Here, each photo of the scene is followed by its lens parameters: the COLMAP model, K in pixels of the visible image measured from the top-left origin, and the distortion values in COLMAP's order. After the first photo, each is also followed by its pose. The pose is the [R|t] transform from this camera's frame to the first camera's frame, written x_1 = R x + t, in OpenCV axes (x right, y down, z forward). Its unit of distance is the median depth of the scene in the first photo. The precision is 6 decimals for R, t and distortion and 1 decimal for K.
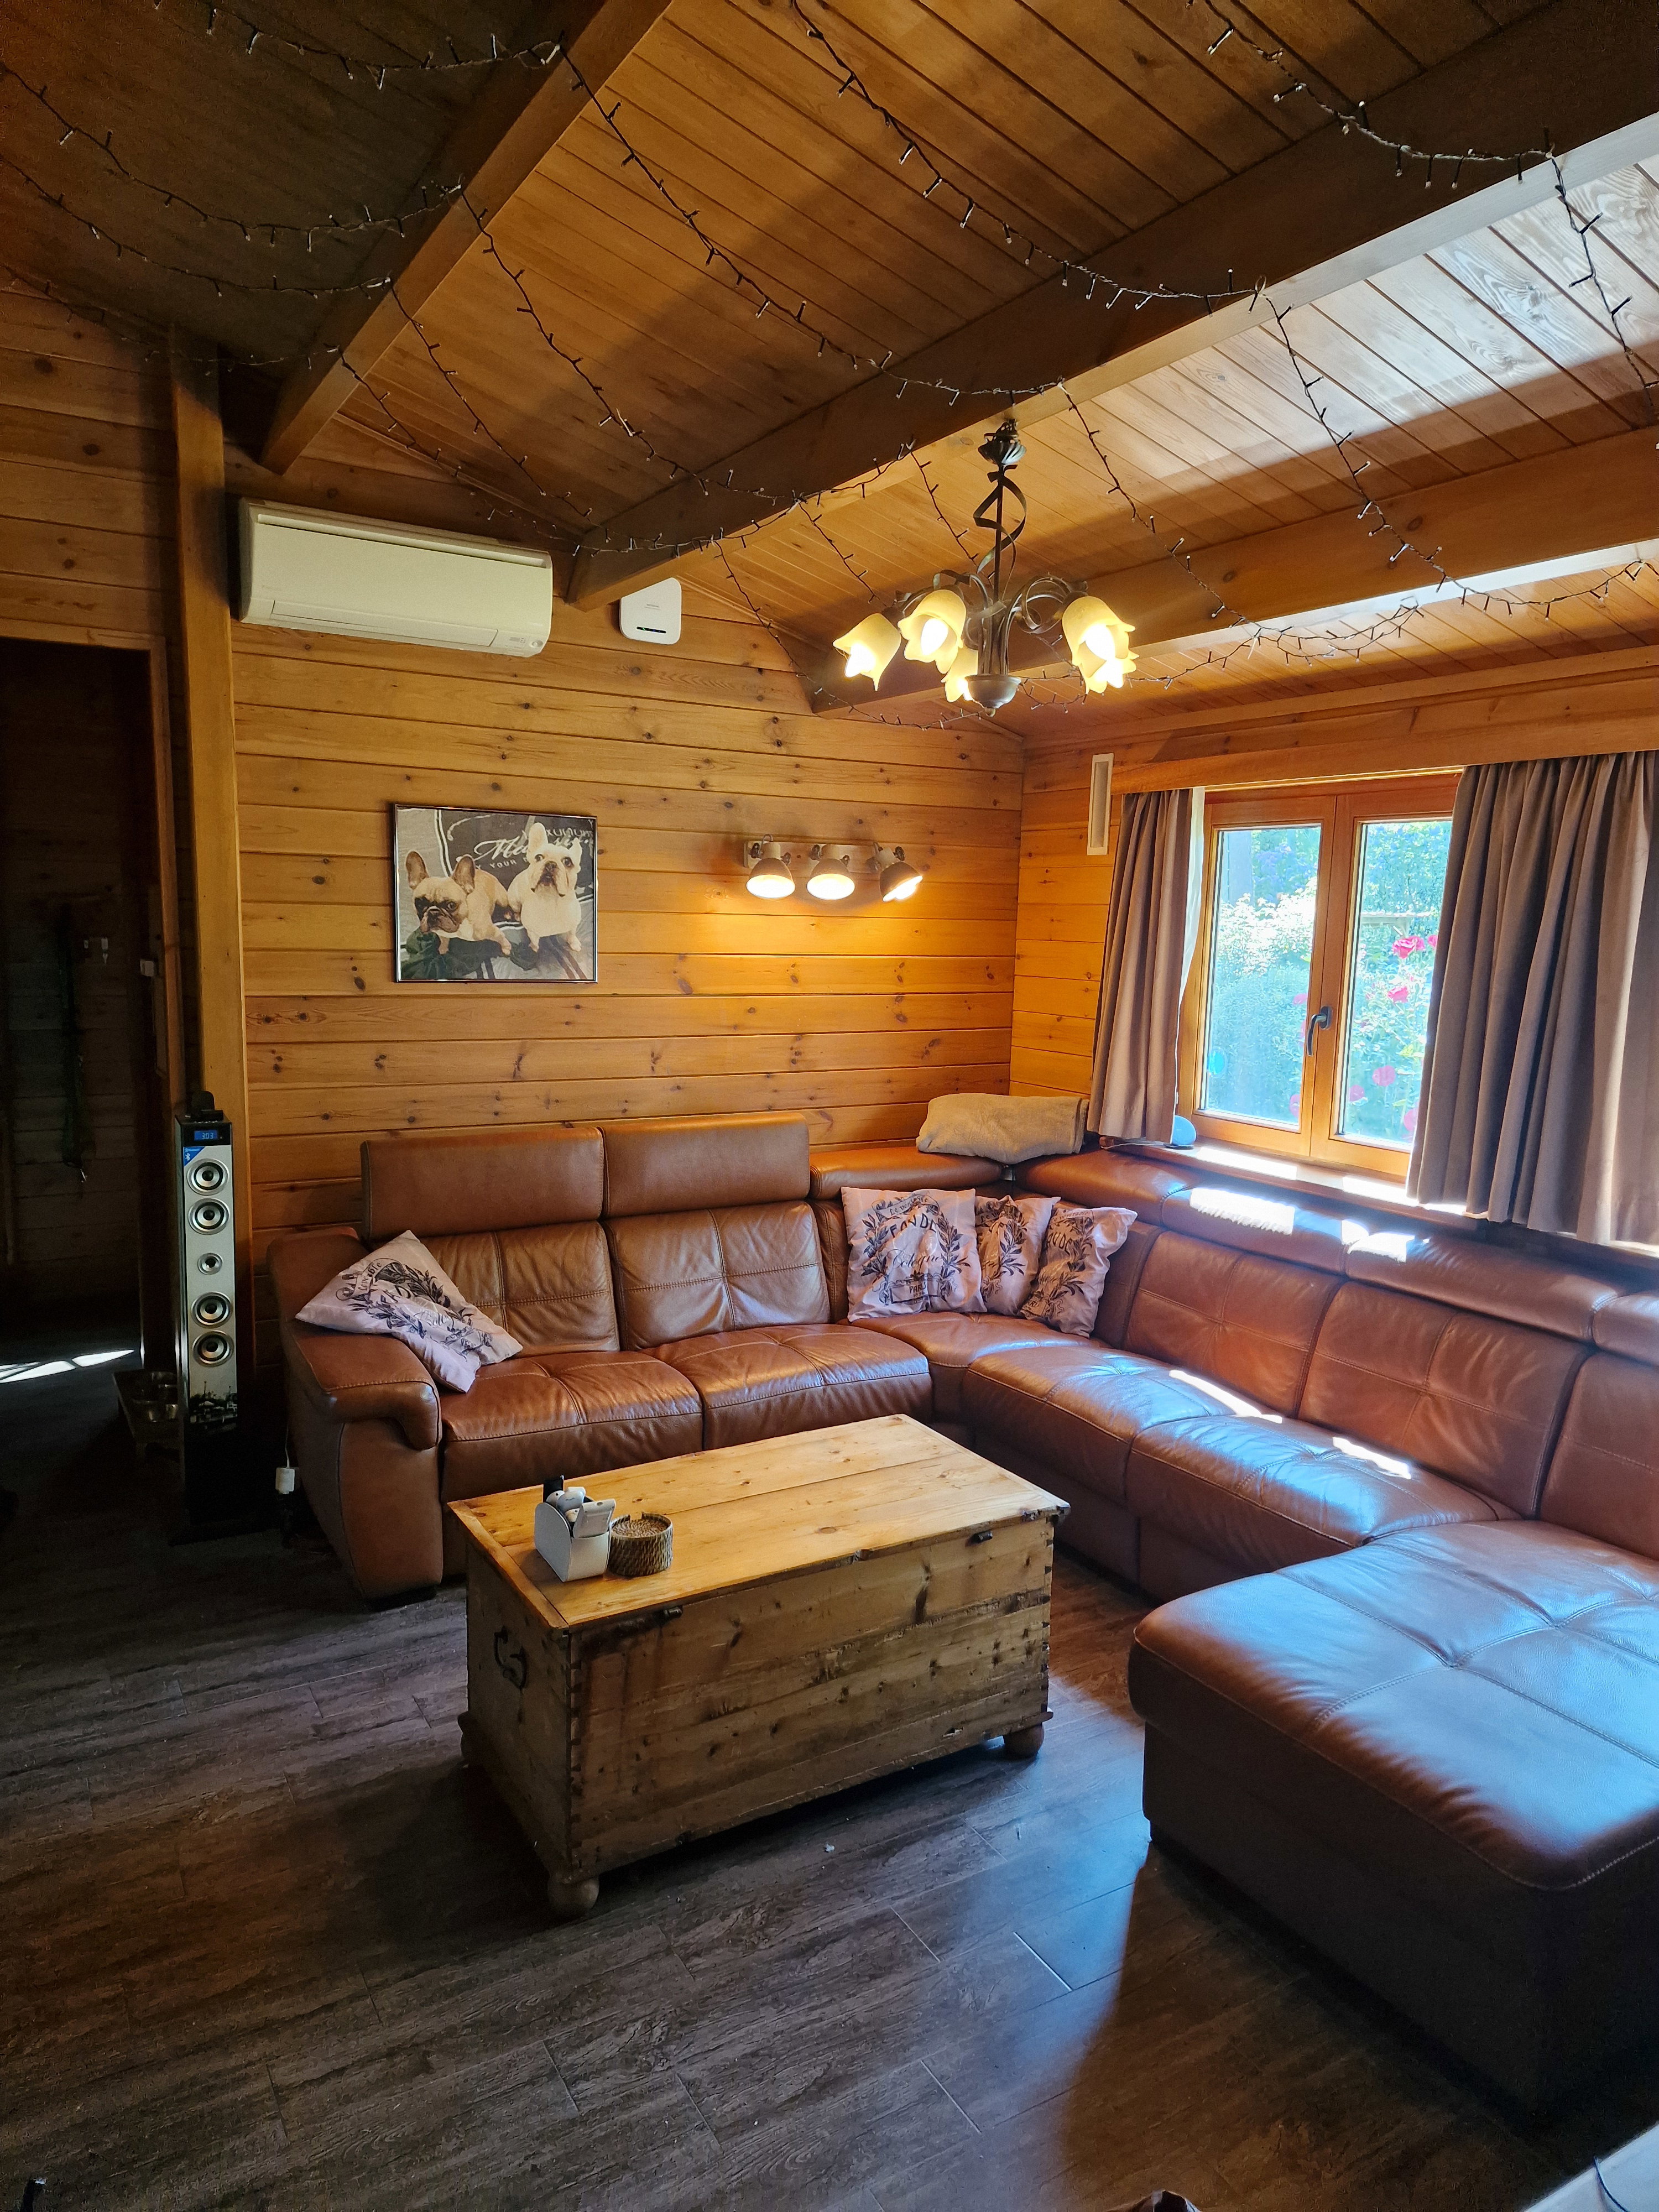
lens RADIAL K [[1453.2, 0, 834.9], [0, 1453.2, 1106.1], [0, 0, 1]] dist [0.047308, -0.001397]
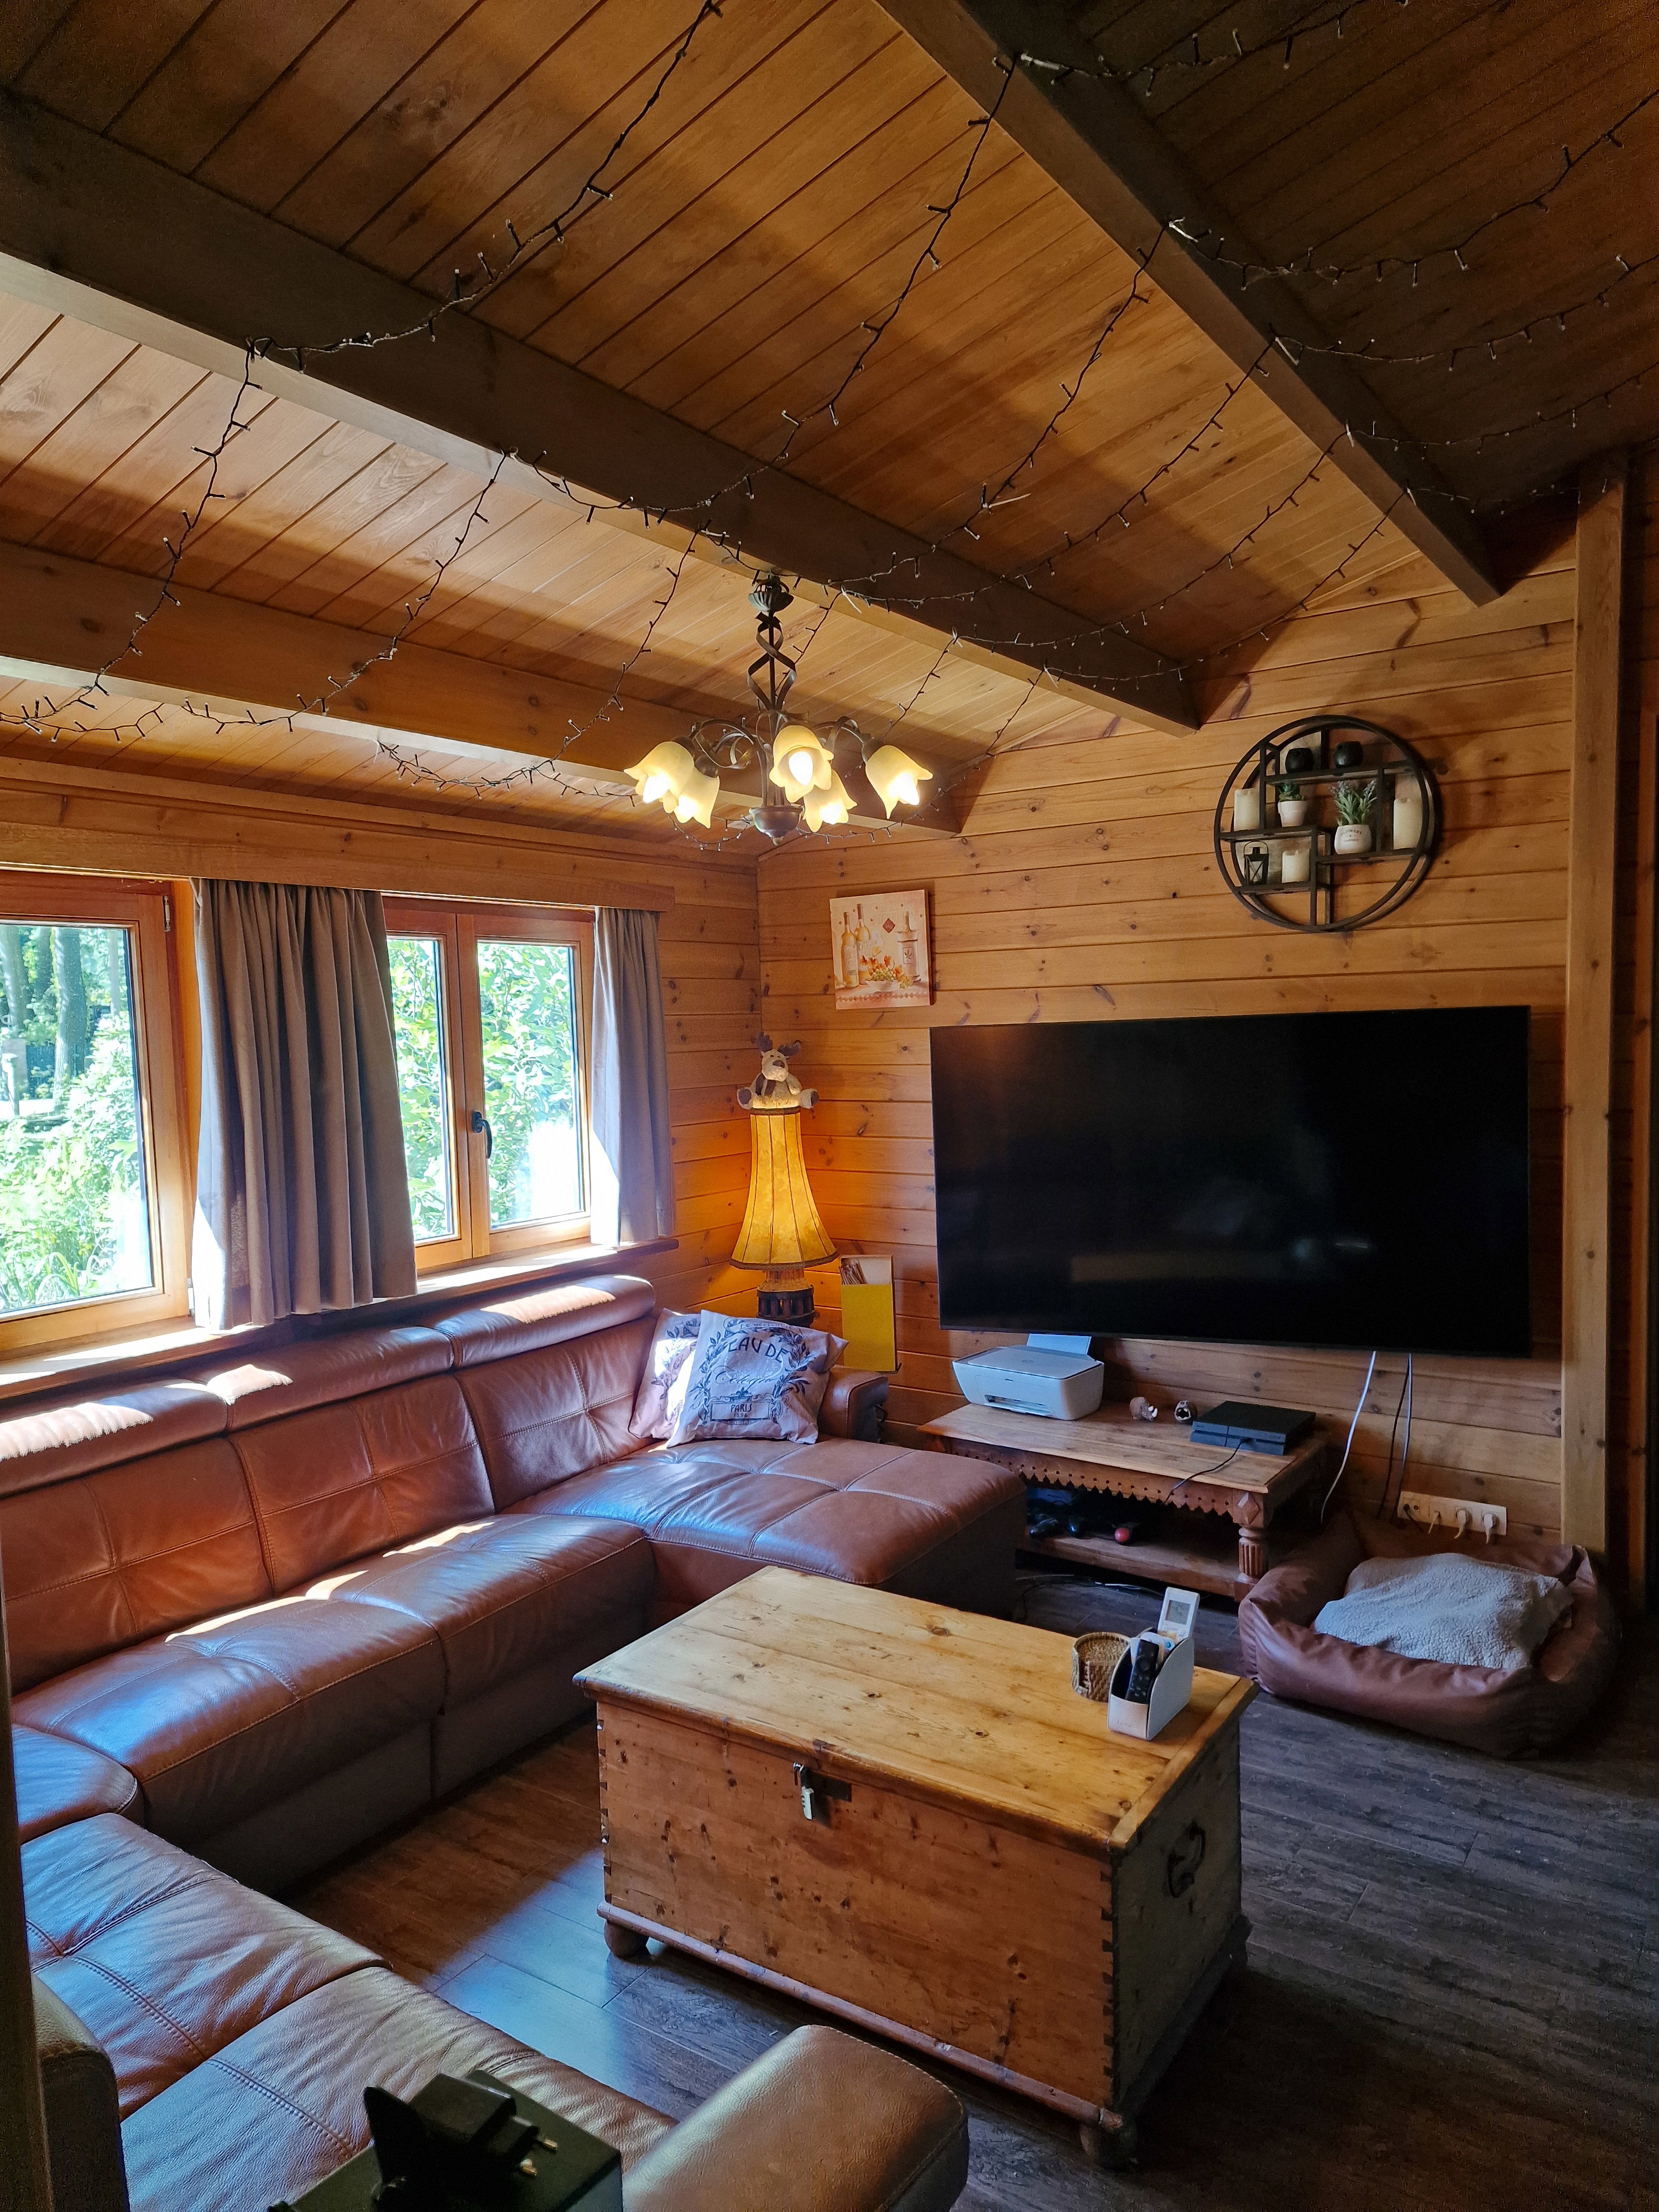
lens RADIAL K [[1497.7, 0, 837.9], [0, 1497.7, 1115.5], [0, 0, 1]] dist [0.072001, -0.051671]
pose [[-0.418954, -0.091655, 0.903370, -0.781026], [0.141753, 0.976092, 0.164774, -0.214543], [-0.896874, 0.197088, -0.395946, 1.230215]]
